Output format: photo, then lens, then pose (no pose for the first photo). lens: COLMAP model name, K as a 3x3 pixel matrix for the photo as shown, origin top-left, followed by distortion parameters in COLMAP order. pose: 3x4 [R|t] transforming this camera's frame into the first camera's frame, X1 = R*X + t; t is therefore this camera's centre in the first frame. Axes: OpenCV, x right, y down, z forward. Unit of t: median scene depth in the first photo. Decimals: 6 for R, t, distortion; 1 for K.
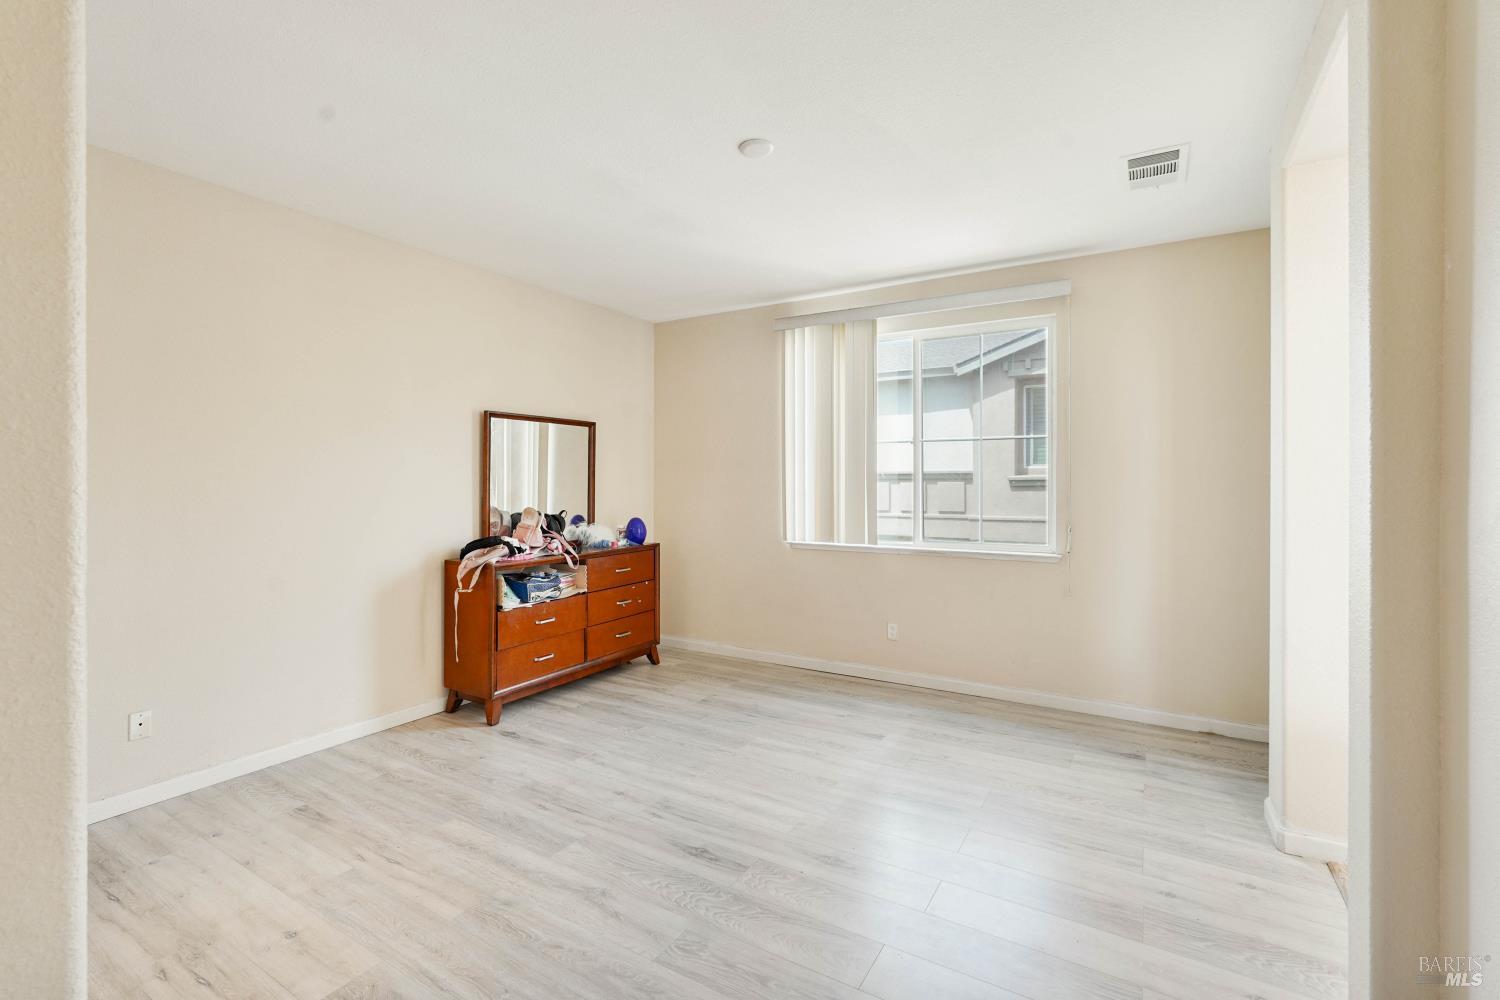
lens RADIAL K [[666.7, 0, 748.8], [0, 666.7, 490.1], [0, 0, 1]] dist [-0.003568, 0.000289]
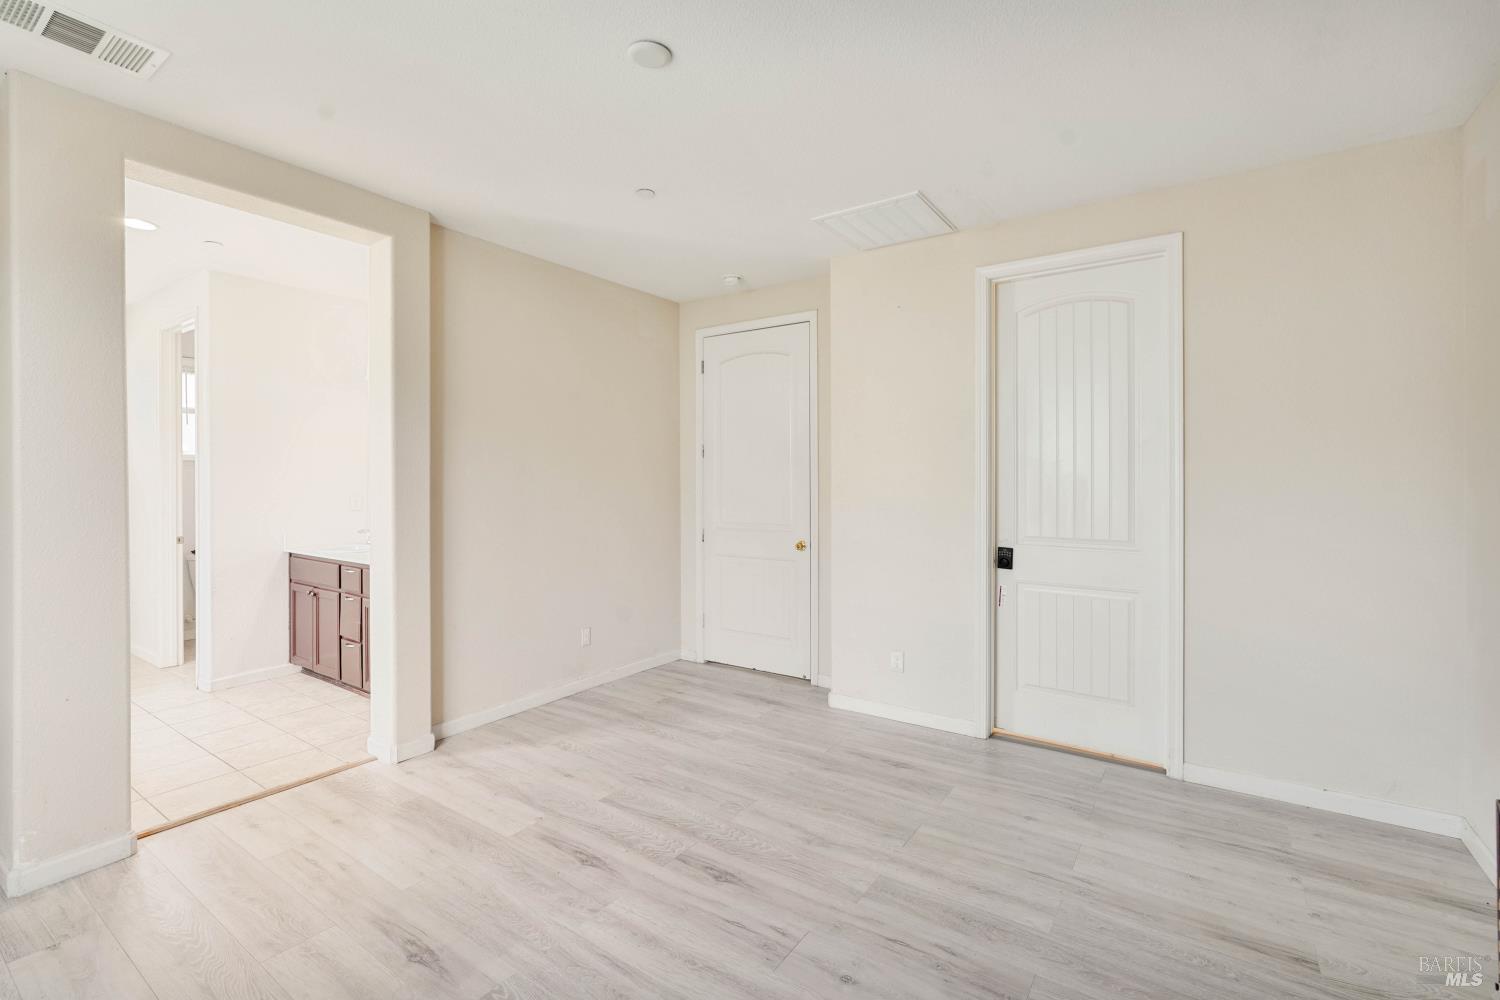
lens RADIAL K [[666.7, 0, 748.8], [0, 666.7, 490.1], [0, 0, 1]] dist [-0.003568, 0.000289]
pose [[-0.998245, -0.002789, 0.059155, -0.172520], [-0.001191, 0.999634, 0.027042, -0.023223], [-0.059209, 0.026924, -0.997882, 2.020826]]
